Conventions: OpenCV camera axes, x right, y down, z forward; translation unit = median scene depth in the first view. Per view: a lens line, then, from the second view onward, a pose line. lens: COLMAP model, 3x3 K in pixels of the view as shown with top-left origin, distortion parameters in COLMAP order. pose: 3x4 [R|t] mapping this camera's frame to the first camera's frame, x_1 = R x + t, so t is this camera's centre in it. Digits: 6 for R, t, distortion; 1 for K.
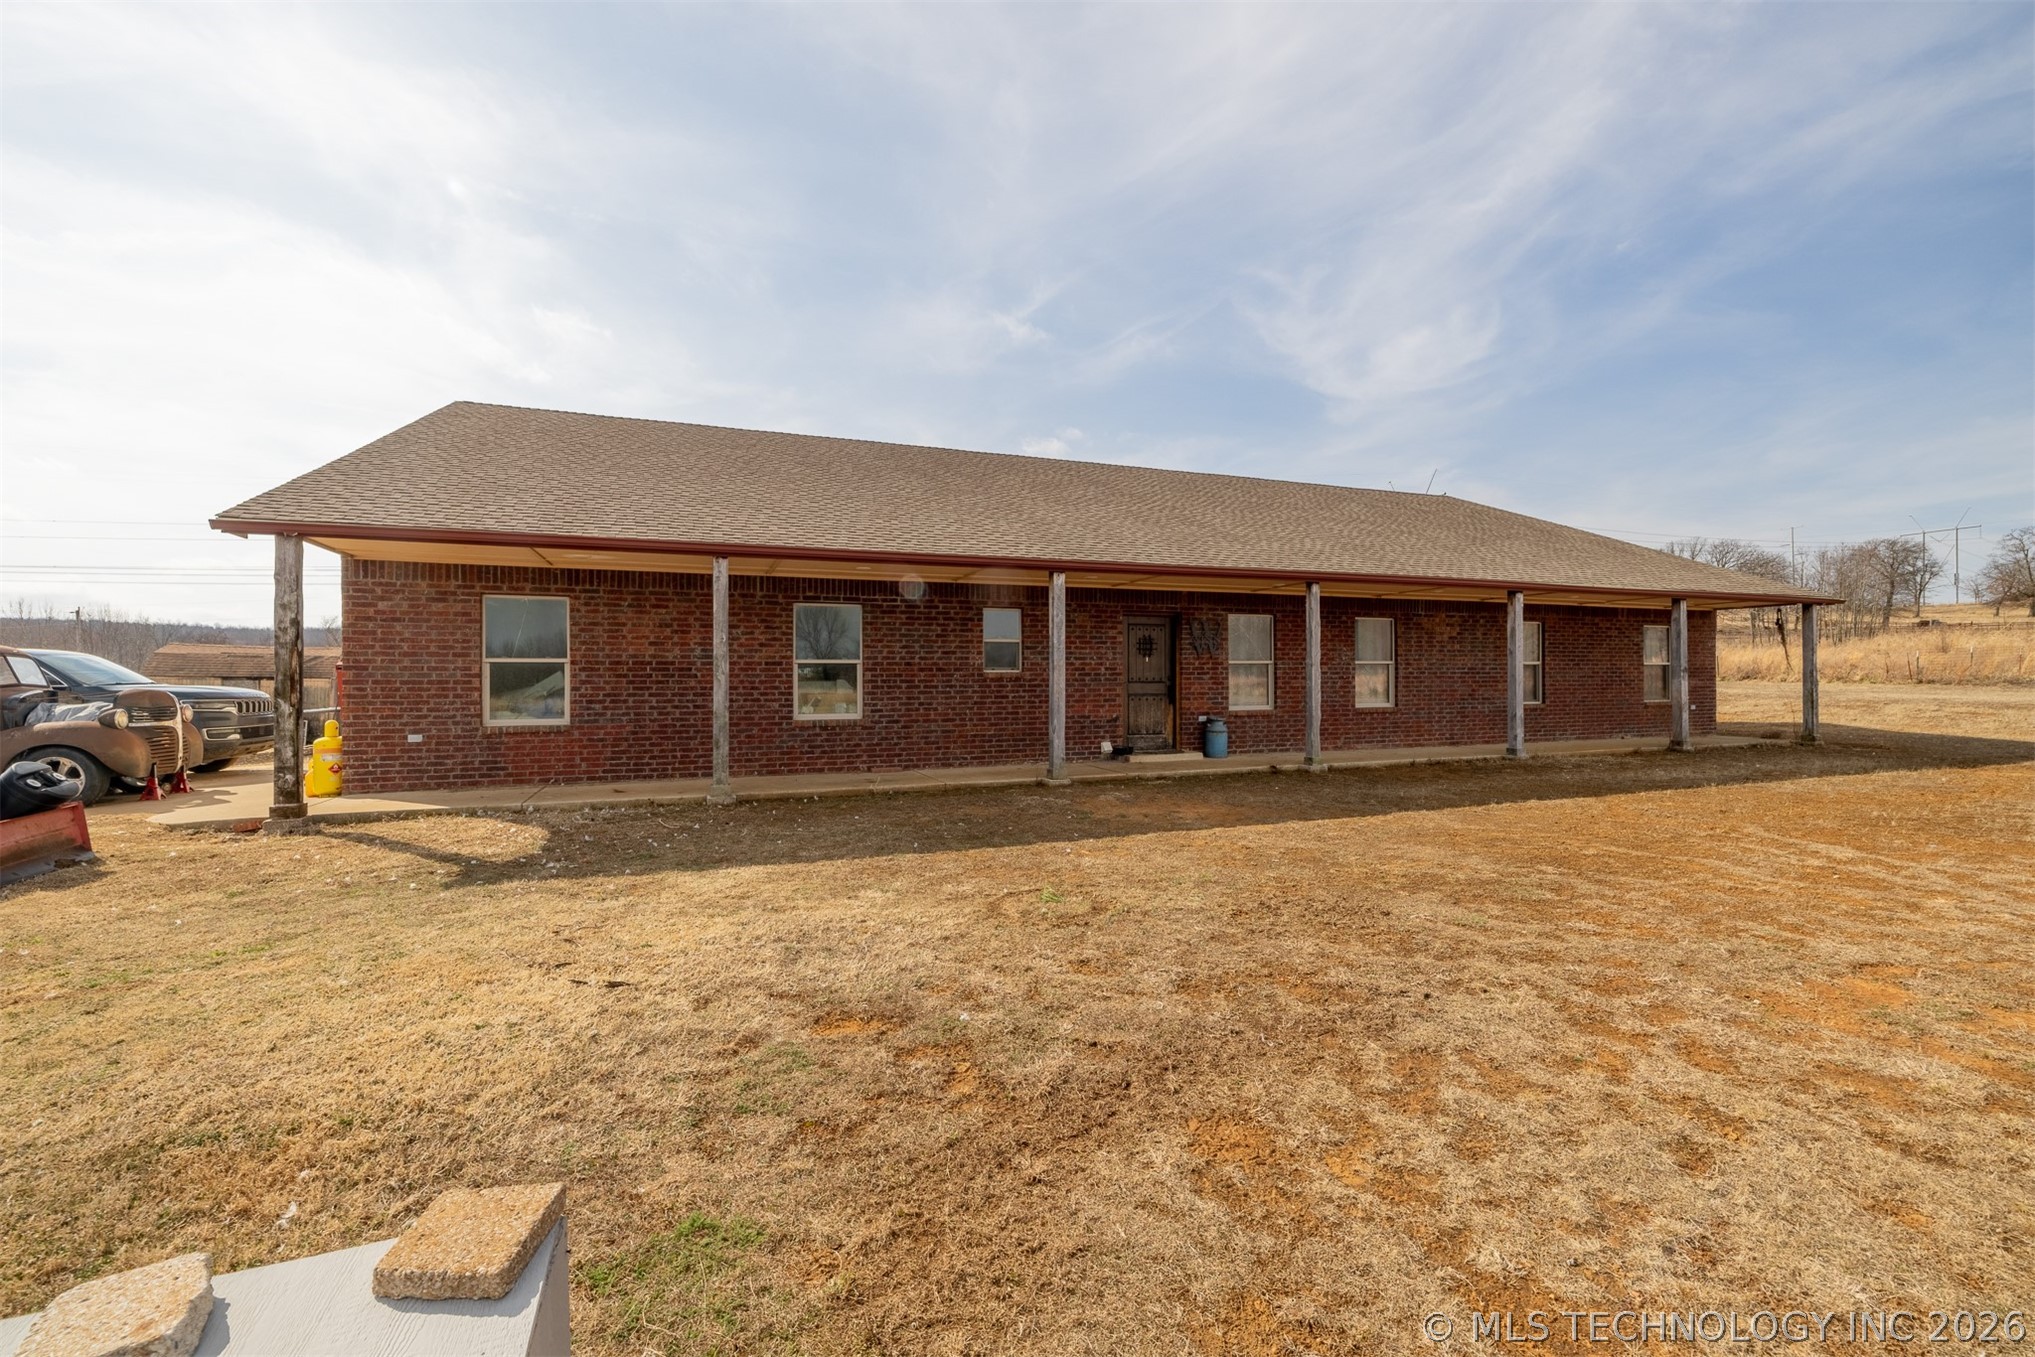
lens RADIAL K [[855.9, 0, 1009.5], [0, 855.9, 618.5], [0, 0, 1]] dist [-0.001473, 0.000021]
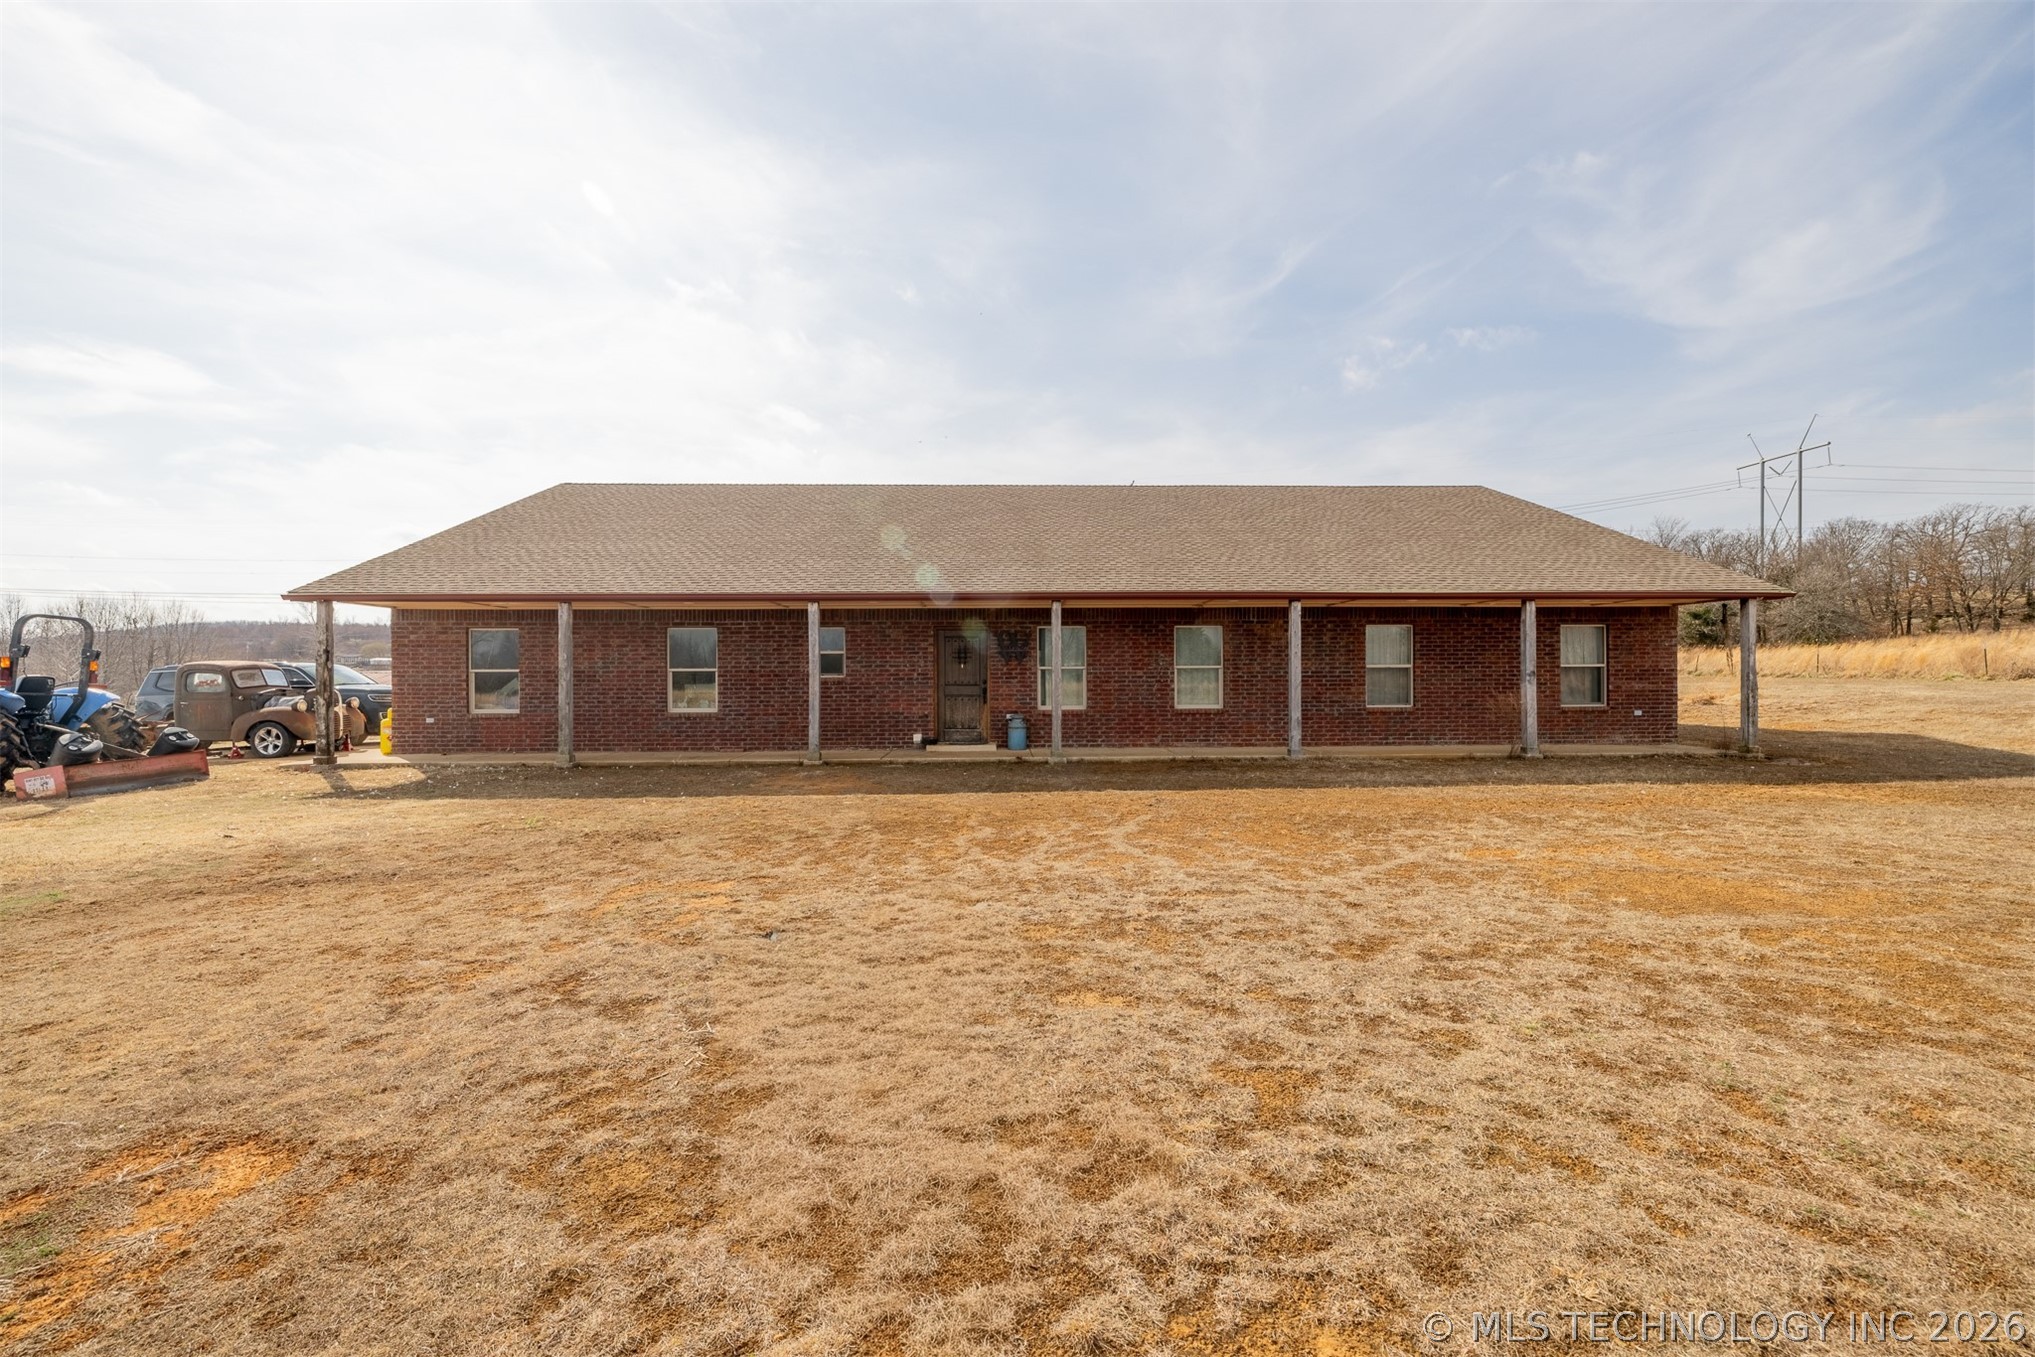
lens RADIAL K [[857.8, 0, 1007.8], [0, 857.8, 673.7], [0, 0, 1]] dist [0.001835, 0.001292]
pose [[0.945149, -0.000112, -0.326639, 0.582474], [0.023593, 0.997411, 0.067928, -0.020877], [0.325785, -0.071908, 0.942705, -0.105941]]
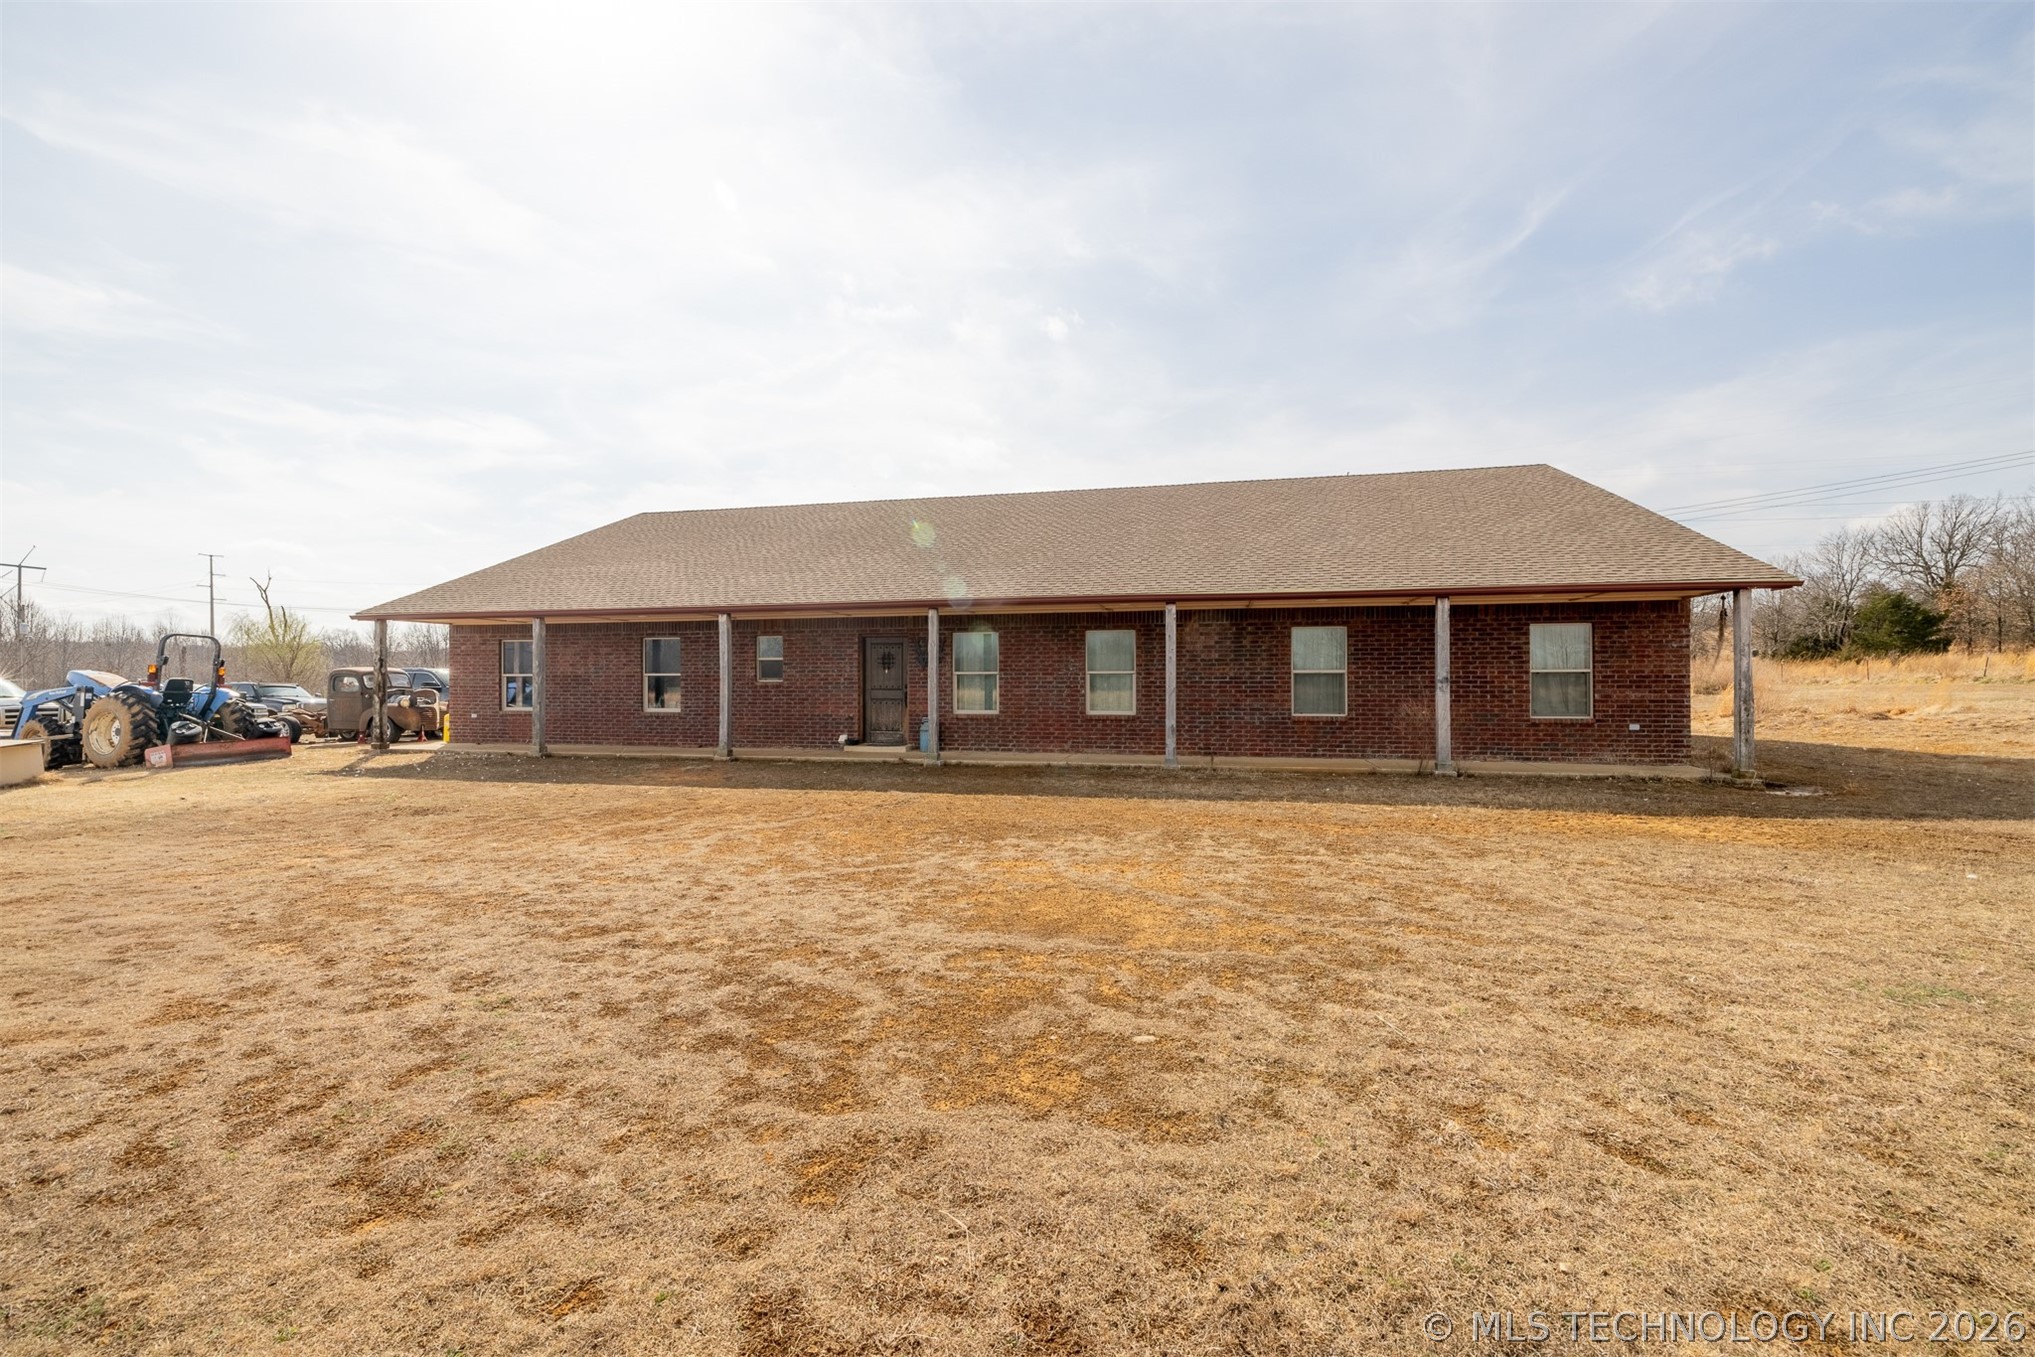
lens RADIAL K [[857.8, 0, 1013.4], [0, 857.8, 674.5], [0, 0, 1]] dist [0.001835, 0.001292]
pose [[0.824357, 0.000025, -0.566070, 0.979163], [0.038576, 0.997673, 0.056221, -0.011242], [0.564755, -0.068183, 0.822437, 0.062856]]
